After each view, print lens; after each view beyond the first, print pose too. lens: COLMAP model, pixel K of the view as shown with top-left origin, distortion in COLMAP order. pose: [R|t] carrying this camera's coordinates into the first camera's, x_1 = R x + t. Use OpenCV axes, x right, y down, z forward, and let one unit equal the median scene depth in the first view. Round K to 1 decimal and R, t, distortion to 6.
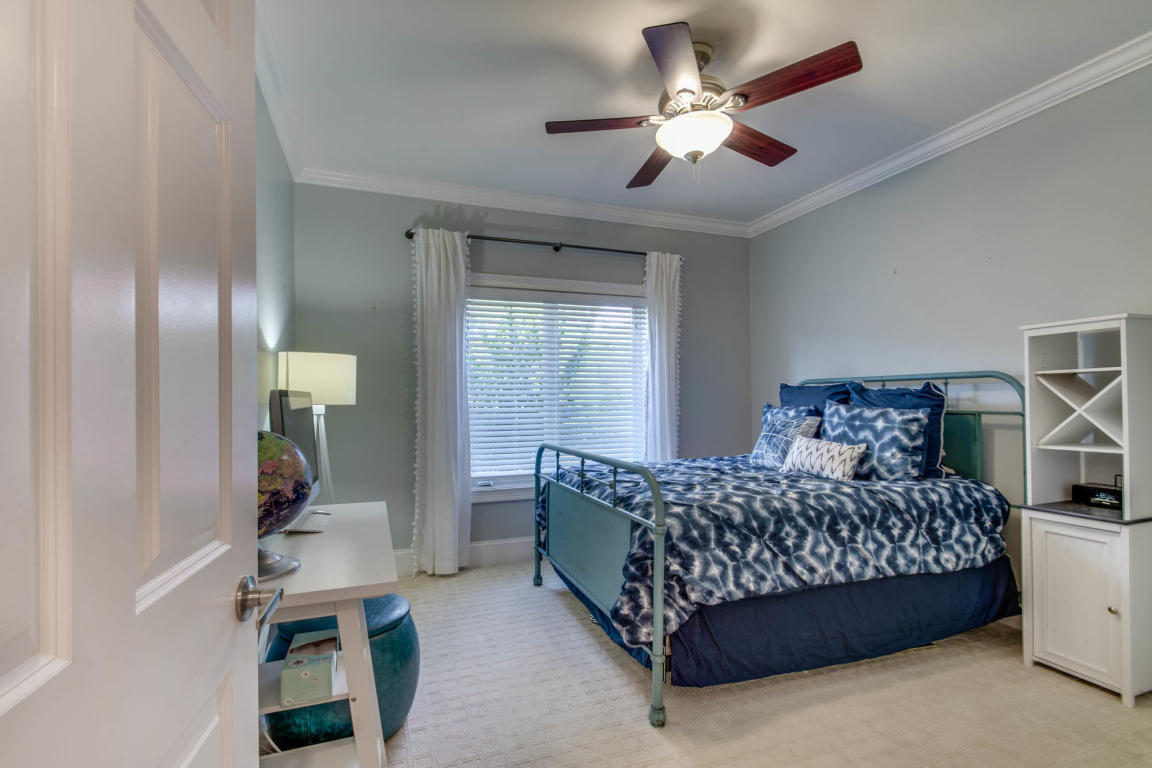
lens RADIAL K [[527.4, 0, 566.4], [0, 527.4, 397.8], [0, 0, 1]] dist [0.026629, -0.014409]
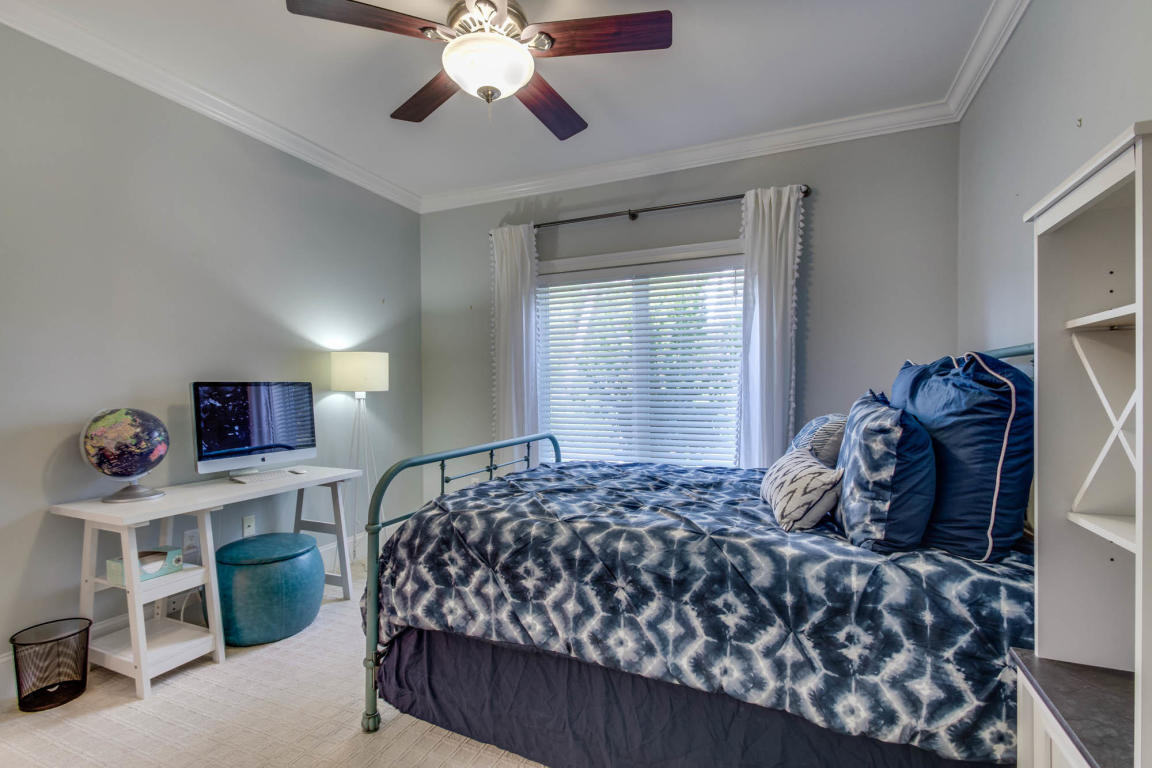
lens RADIAL K [[527.4, 0, 566.4], [0, 527.4, 397.8], [0, 0, 1]] dist [0.026629, -0.014409]
pose [[0.720403, 0.017813, -0.693327, 0.853624], [0.004095, 0.999543, 0.029935, -0.007842], [0.693544, -0.024405, 0.720001, 0.449439]]
